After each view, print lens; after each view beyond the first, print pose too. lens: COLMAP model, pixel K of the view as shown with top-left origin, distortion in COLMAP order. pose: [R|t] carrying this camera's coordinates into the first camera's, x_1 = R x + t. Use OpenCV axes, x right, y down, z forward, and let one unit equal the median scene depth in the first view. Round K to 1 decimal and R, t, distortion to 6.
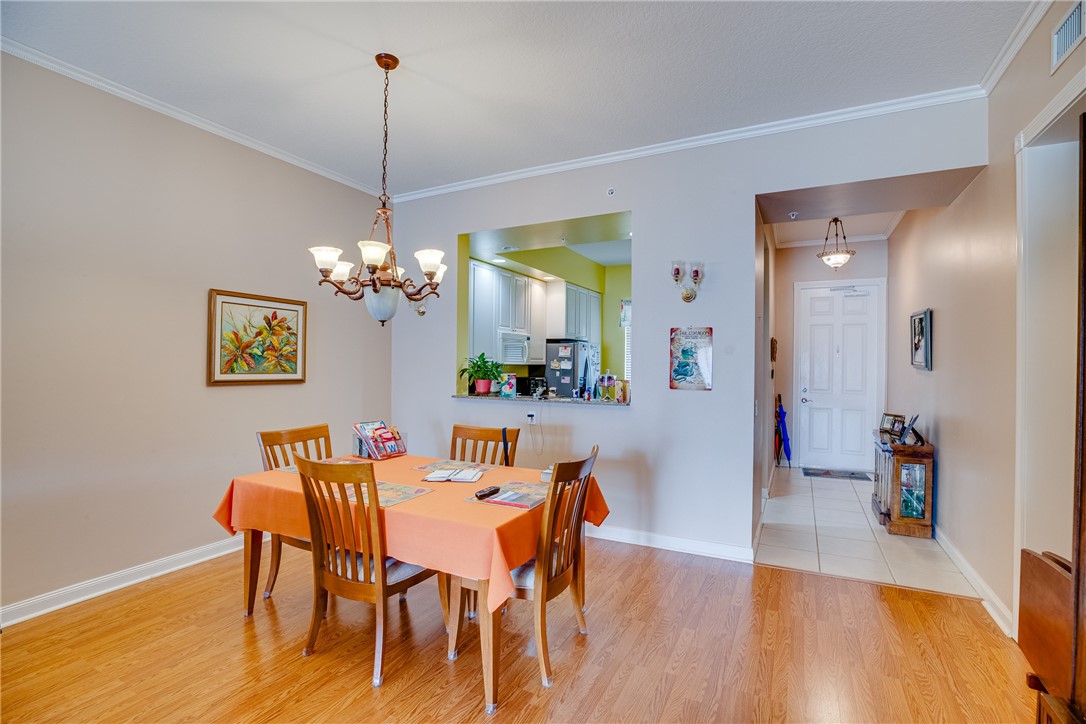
lens RADIAL K [[501.5, 0, 545.3], [0, 501.5, 368.3], [0, 0, 1]] dist [-0.041474, 0.010329]
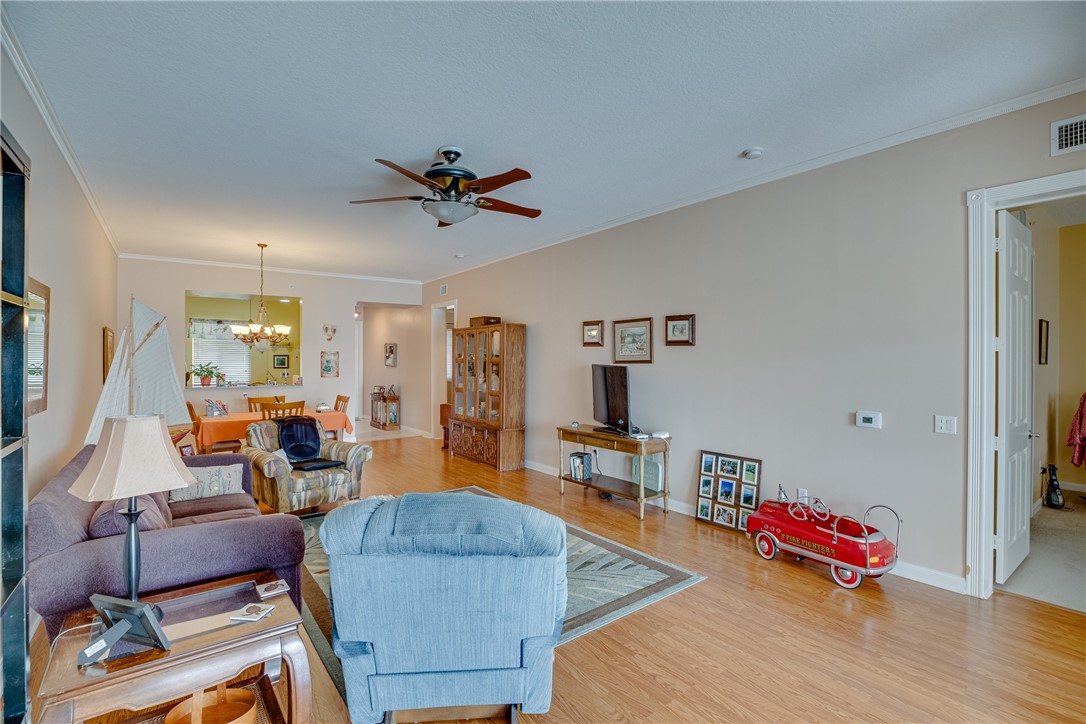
lens RADIAL K [[501.0, 0, 545.9], [0, 501.0, 361.3], [0, 0, 1]] dist [-0.041897, 0.010656]
pose [[0.434275, -0.008615, 0.900739, -1.321171], [0.014109, 0.999897, 0.002761, -0.024087], [-0.900670, 0.011510, 0.434352, -0.914561]]
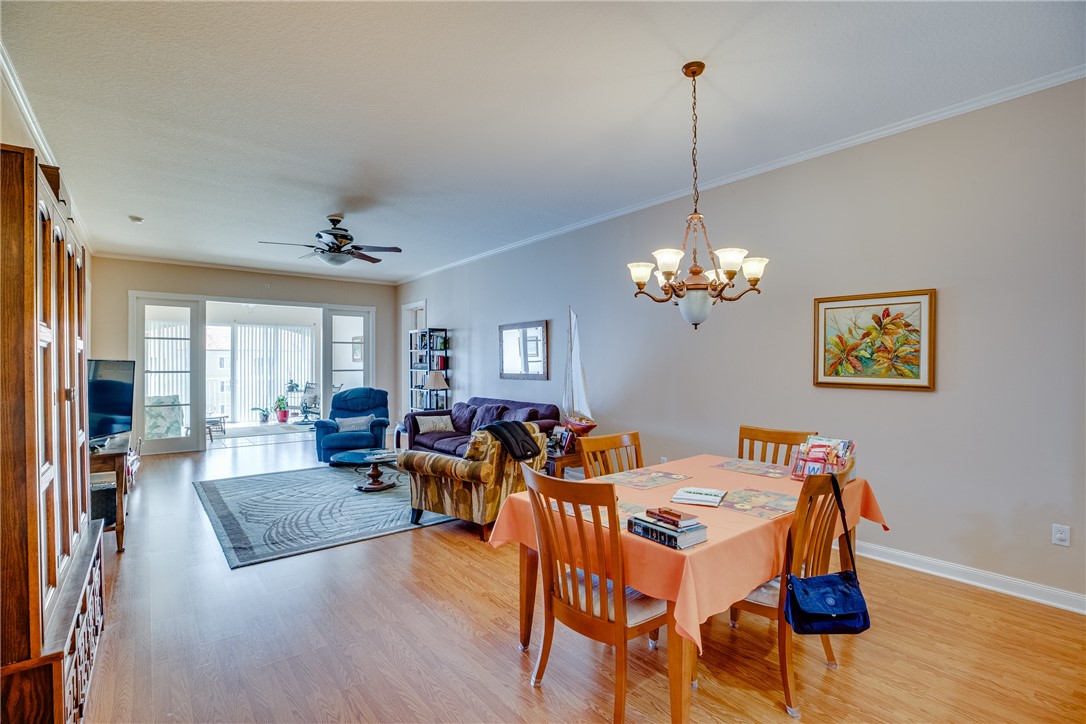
lens RADIAL K [[501.0, 0, 545.9], [0, 501.0, 361.3], [0, 0, 1]] dist [-0.041897, 0.010656]
pose [[-0.401775, -0.009586, -0.915688, 0.501090], [-0.010237, 0.999930, -0.005977, -0.007138], [0.915681, 0.006972, -0.401845, 0.774160]]
